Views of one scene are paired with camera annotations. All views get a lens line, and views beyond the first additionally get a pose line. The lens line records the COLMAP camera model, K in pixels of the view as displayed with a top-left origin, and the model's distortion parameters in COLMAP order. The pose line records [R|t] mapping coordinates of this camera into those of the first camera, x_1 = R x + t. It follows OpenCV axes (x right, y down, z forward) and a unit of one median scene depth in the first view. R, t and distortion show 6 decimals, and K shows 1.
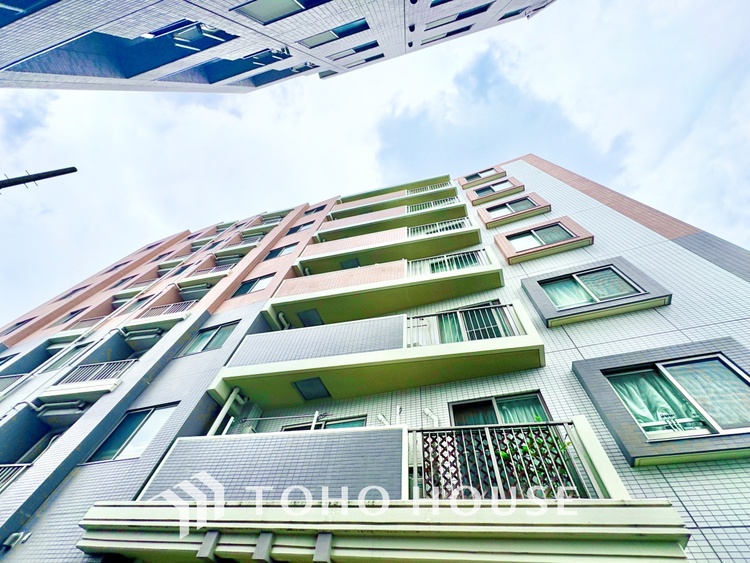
lens RADIAL K [[299.9, 0, 374.8], [0, 299.9, 282.5], [0, 0, 1]] dist [-0.001784, -0.000136]
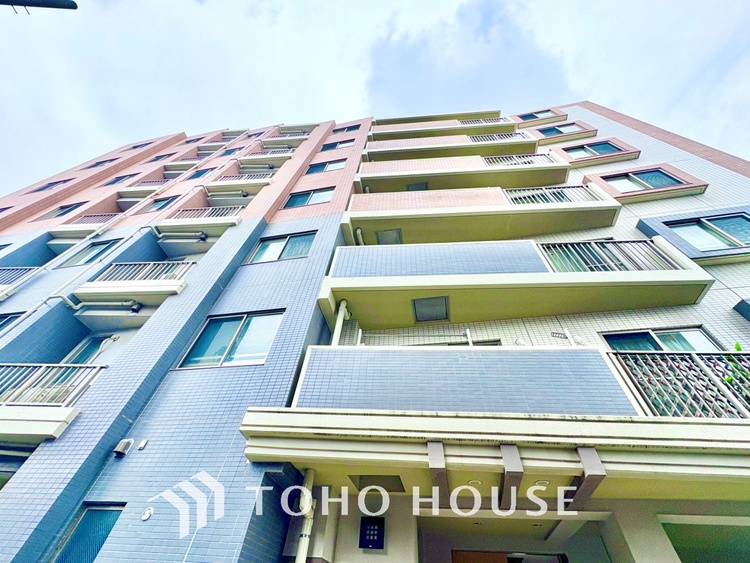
lens RADIAL K [[298.3, 0, 374.7], [0, 298.3, 282.6], [0, 0, 1]] dist [-0.001317, 0.000246]
pose [[0.987669, 0.098975, 0.121301, -0.431465], [-0.117357, 0.980886, 0.155212, 0.137458], [-0.103620, -0.167533, 0.980406, 0.130970]]
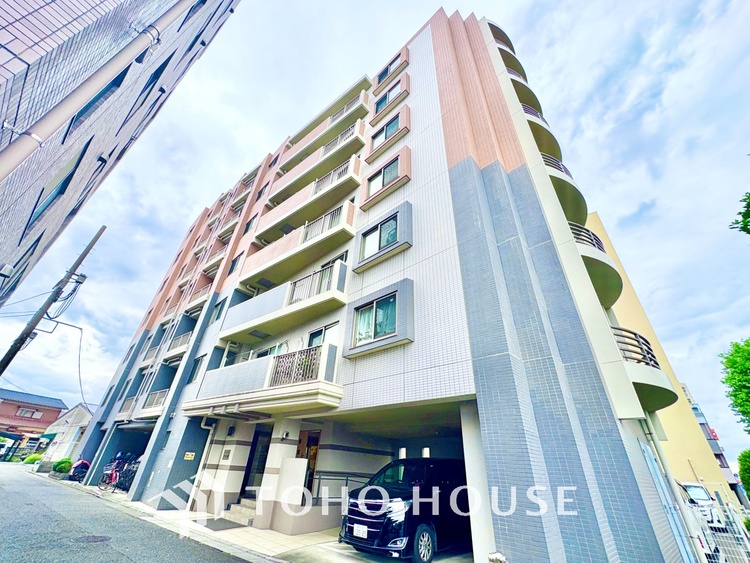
lens RADIAL K [[298.3, 0, 374.7], [0, 298.3, 282.6], [0, 0, 1]] dist [-0.001317, 0.000246]
pose [[0.917248, -0.250703, -0.309523, 0.928985], [0.355367, 0.866072, 0.351615, -0.262732], [0.179918, -0.432513, 0.883494, -0.291723]]
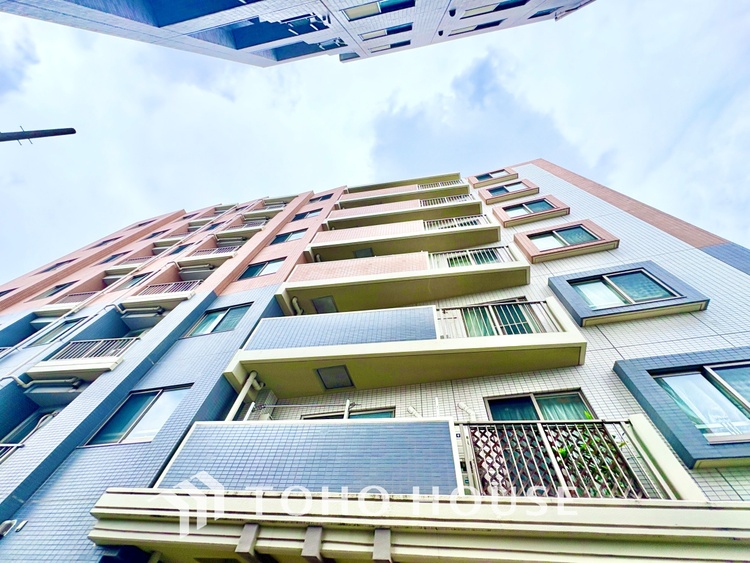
lens RADIAL K [[299.4, 0, 374.6], [0, 299.4, 282.2], [0, 0, 1]] dist [0.000261, -0.000390]
pose [[0.996811, 0.063749, 0.048009, -0.130614], [-0.064078, 0.997931, 0.005347, 0.035491], [-0.047568, -0.008407, 0.998833, 0.040900]]
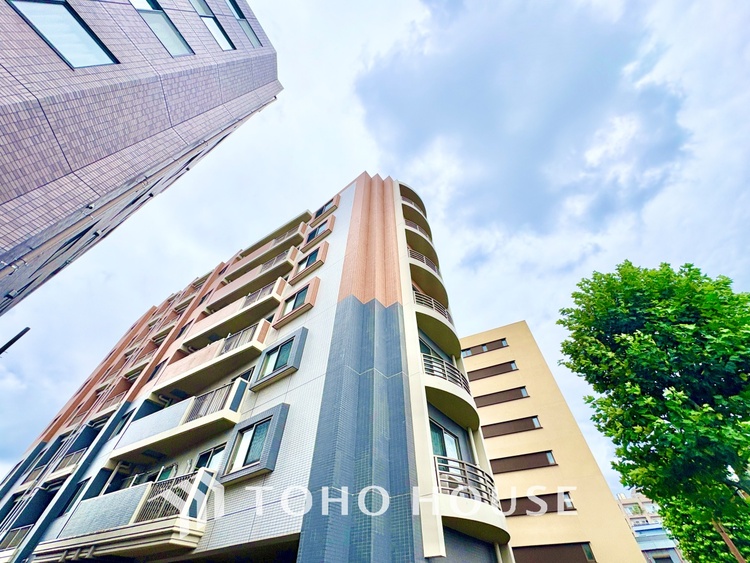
lens RADIAL K [[298.3, 0, 374.7], [0, 298.3, 282.6], [0, 0, 1]] dist [-0.001317, 0.000246]
pose [[0.945712, -0.293457, -0.139688, 1.323849], [0.308637, 0.945582, 0.103044, -0.313801], [0.101848, -0.140563, 0.984819, -0.366984]]
